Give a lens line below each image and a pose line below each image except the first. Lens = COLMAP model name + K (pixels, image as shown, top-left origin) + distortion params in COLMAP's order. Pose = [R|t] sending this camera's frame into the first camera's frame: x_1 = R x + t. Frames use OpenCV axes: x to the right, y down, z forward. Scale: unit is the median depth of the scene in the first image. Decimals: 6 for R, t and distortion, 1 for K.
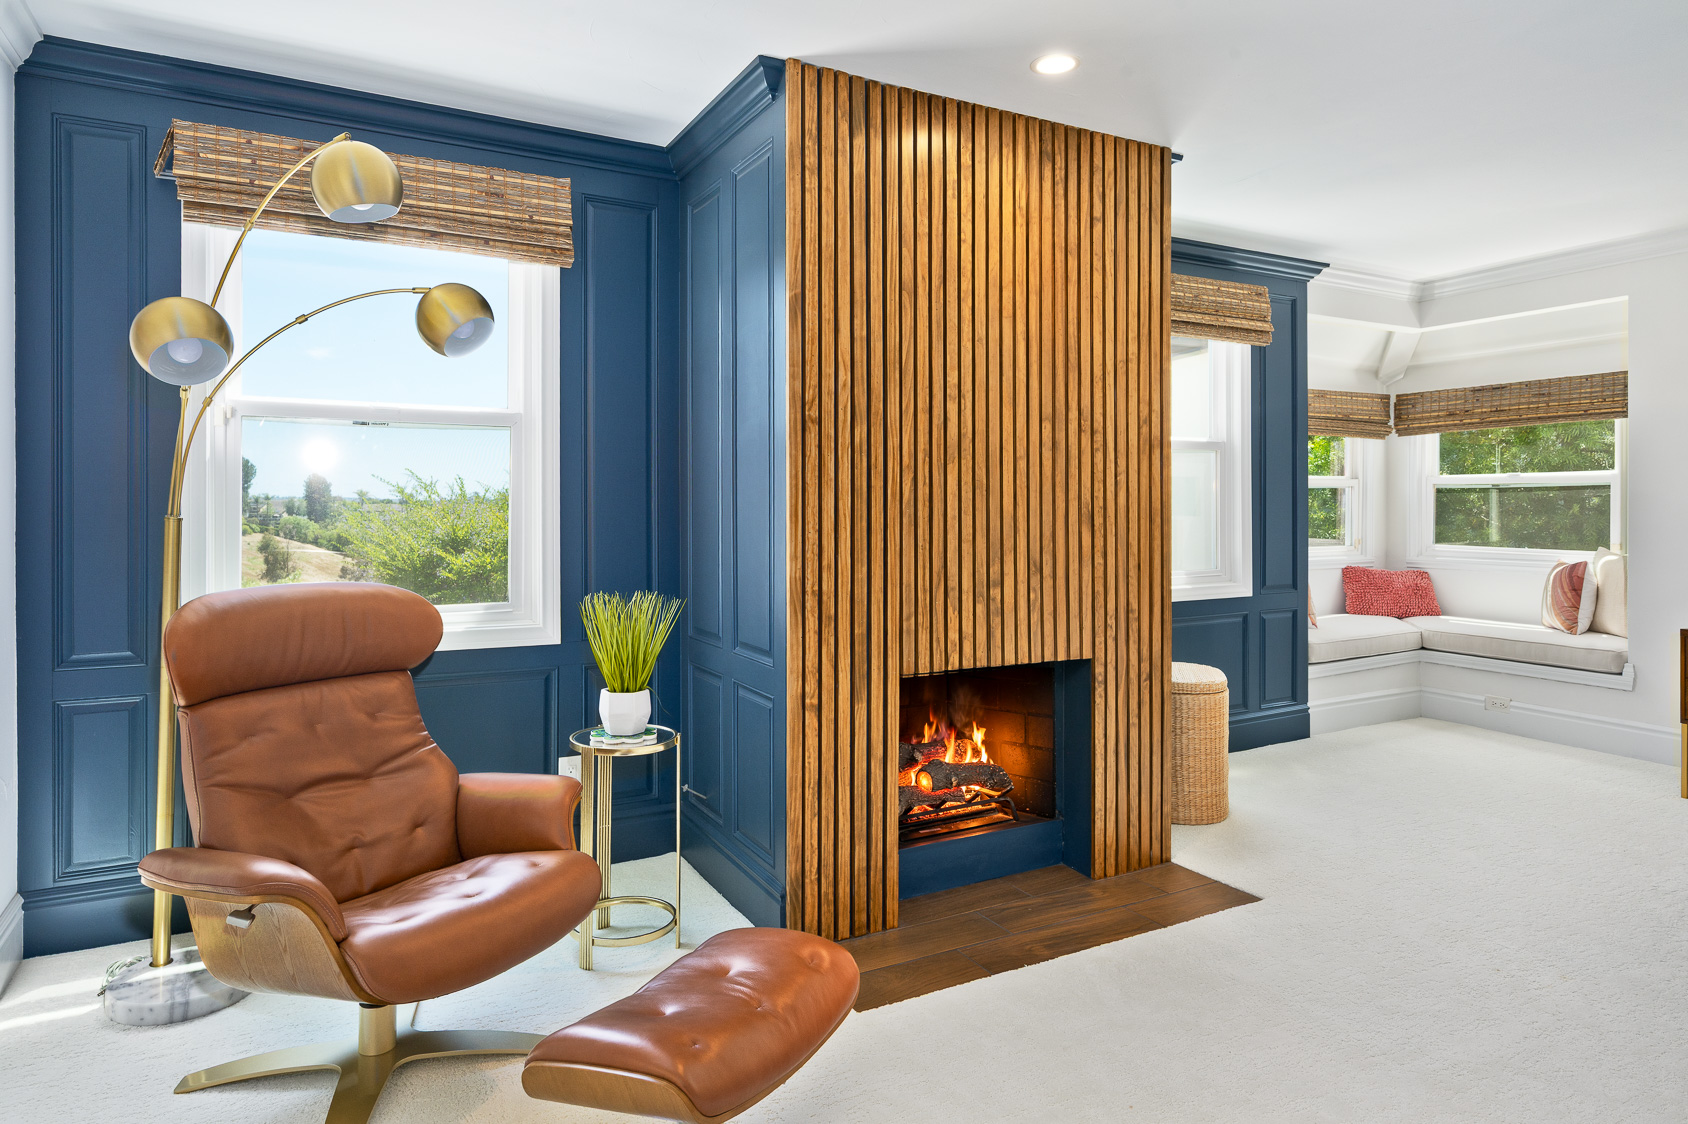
lens RADIAL K [[998.1, 0, 826.3], [0, 998.1, 508.3], [0, 0, 1]] dist [-0.008769, 0.000764]
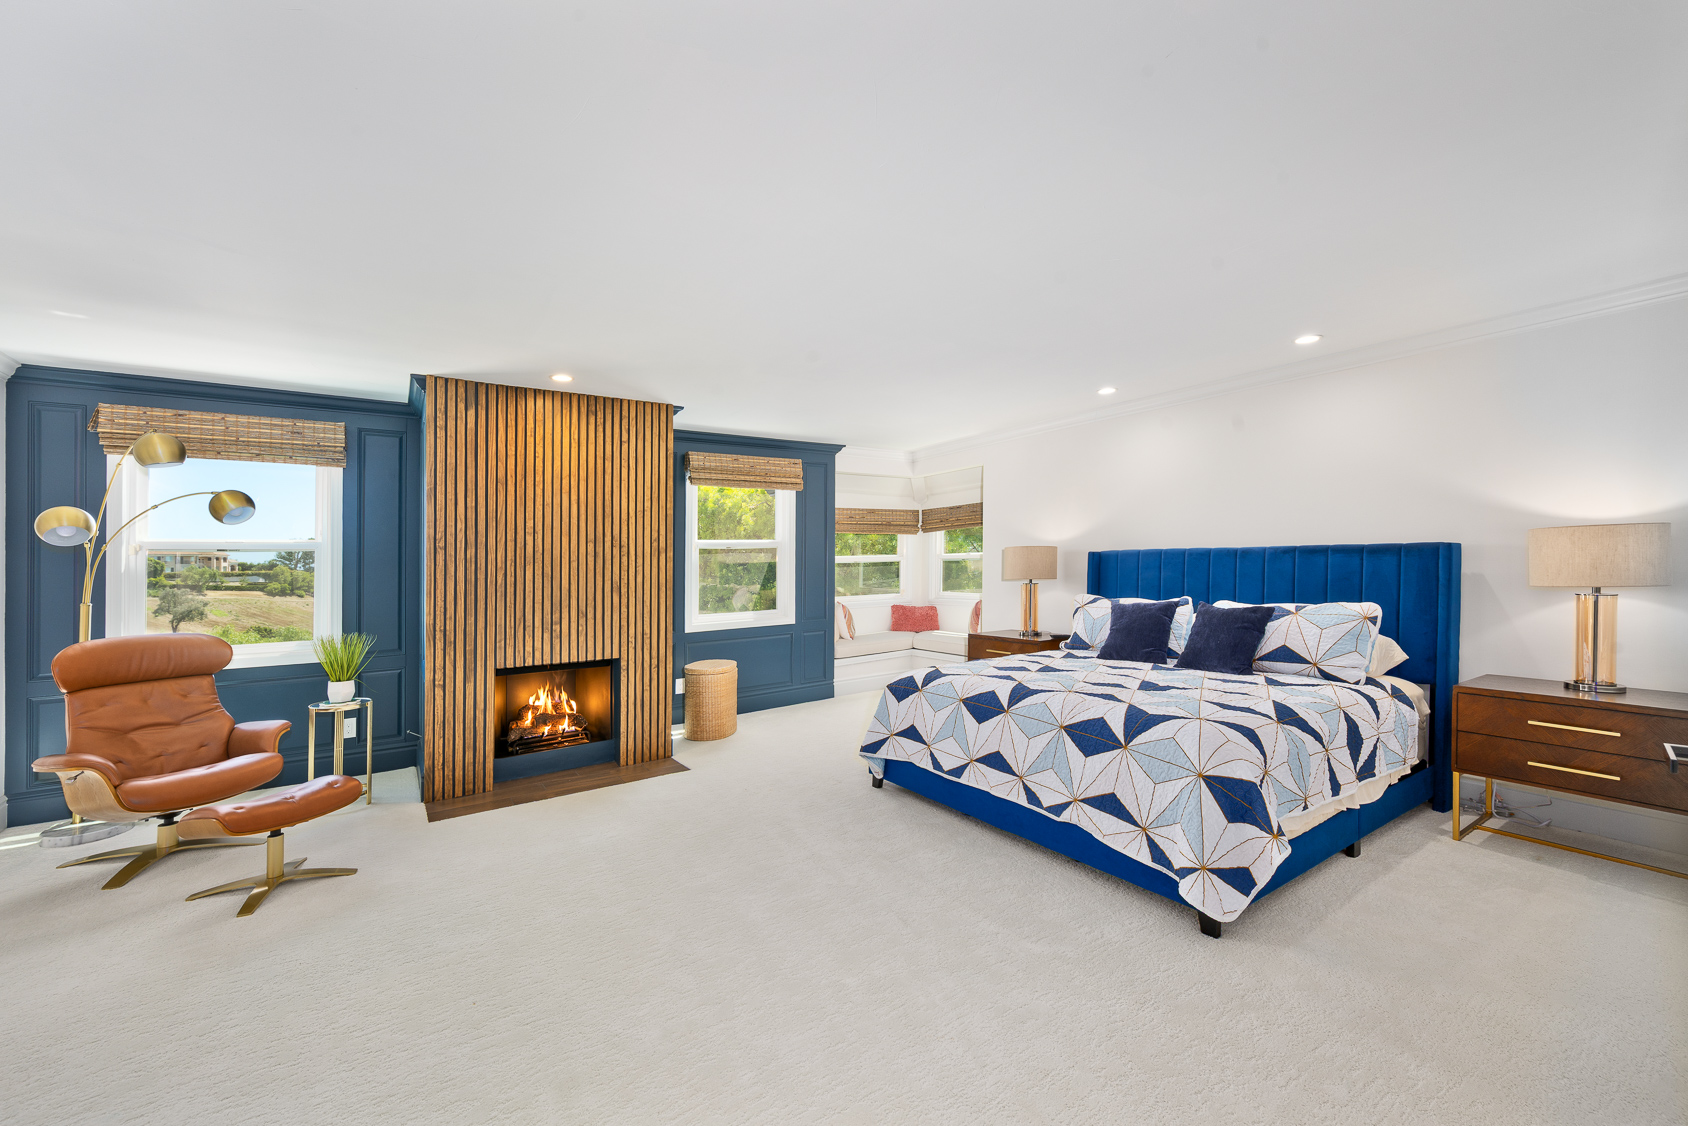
lens RADIAL K [[678.2, 0, 852.2], [0, 678.2, 554.4], [0, 0, 1]] dist [-0.008568, 0.000503]
pose [[0.992862, -0.020785, 0.117441, 0.649742], [0.023147, 0.999556, -0.018781, -0.027014], [-0.116999, 0.021365, 0.992902, -0.485465]]
